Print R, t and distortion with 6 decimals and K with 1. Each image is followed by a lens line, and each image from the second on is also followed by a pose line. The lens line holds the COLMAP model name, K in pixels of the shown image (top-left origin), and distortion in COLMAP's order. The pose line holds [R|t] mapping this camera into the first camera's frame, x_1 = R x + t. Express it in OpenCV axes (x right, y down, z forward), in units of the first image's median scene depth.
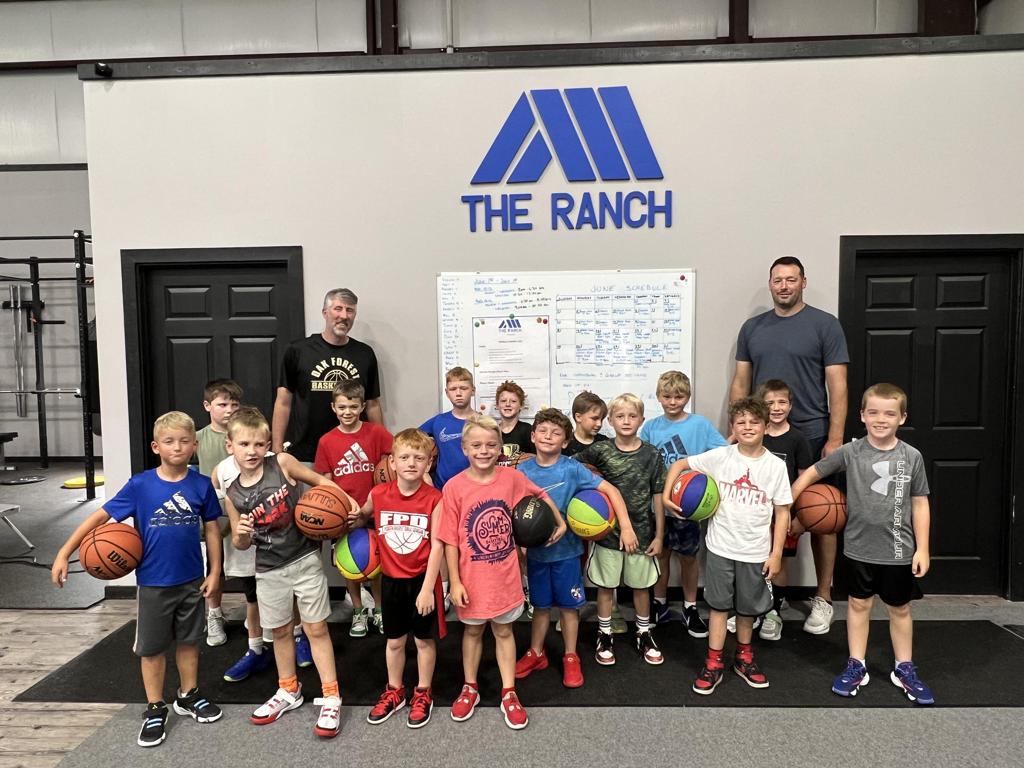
lens RADIAL K [[685.8, 0, 512.0], [0, 685.8, 384.0], [0, 0, 1]] dist [-0.073044, 0.063099]
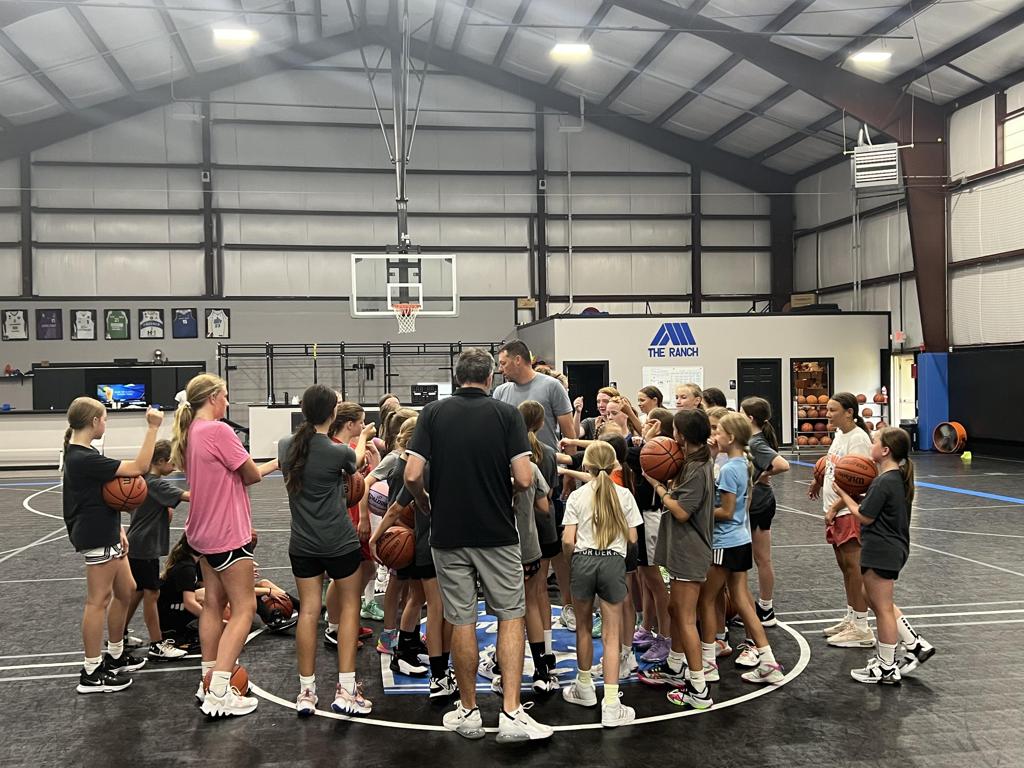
lens RADIAL K [[1031.9, 0, 512.0], [0, 1031.9, 384.0], [0, 0, 1]] dist [0.021128, 0.013070]
pose [[0.979102, -0.004825, 0.203314, -2.106744], [0.015681, 0.998533, -0.051821, 0.239038], [-0.202766, 0.053926, 0.977741, -4.797675]]
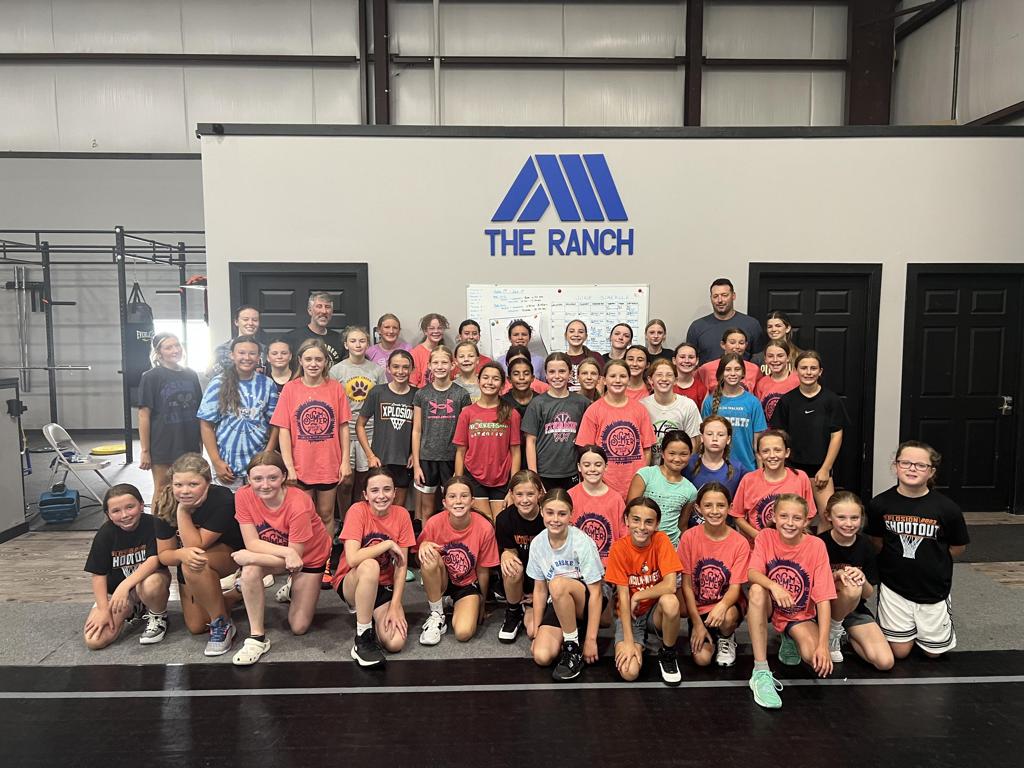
lens RADIAL K [[787.9, 0, 512.0], [0, 787.9, 384.0], [0, 0, 1]] dist [0.006497, 0.001152]
pose [[0.996529, 0.003438, 0.083171, -0.151877], [-0.005760, 0.999600, 0.027687, -0.004907], [-0.083043, -0.028070, 0.996151, -0.621280]]
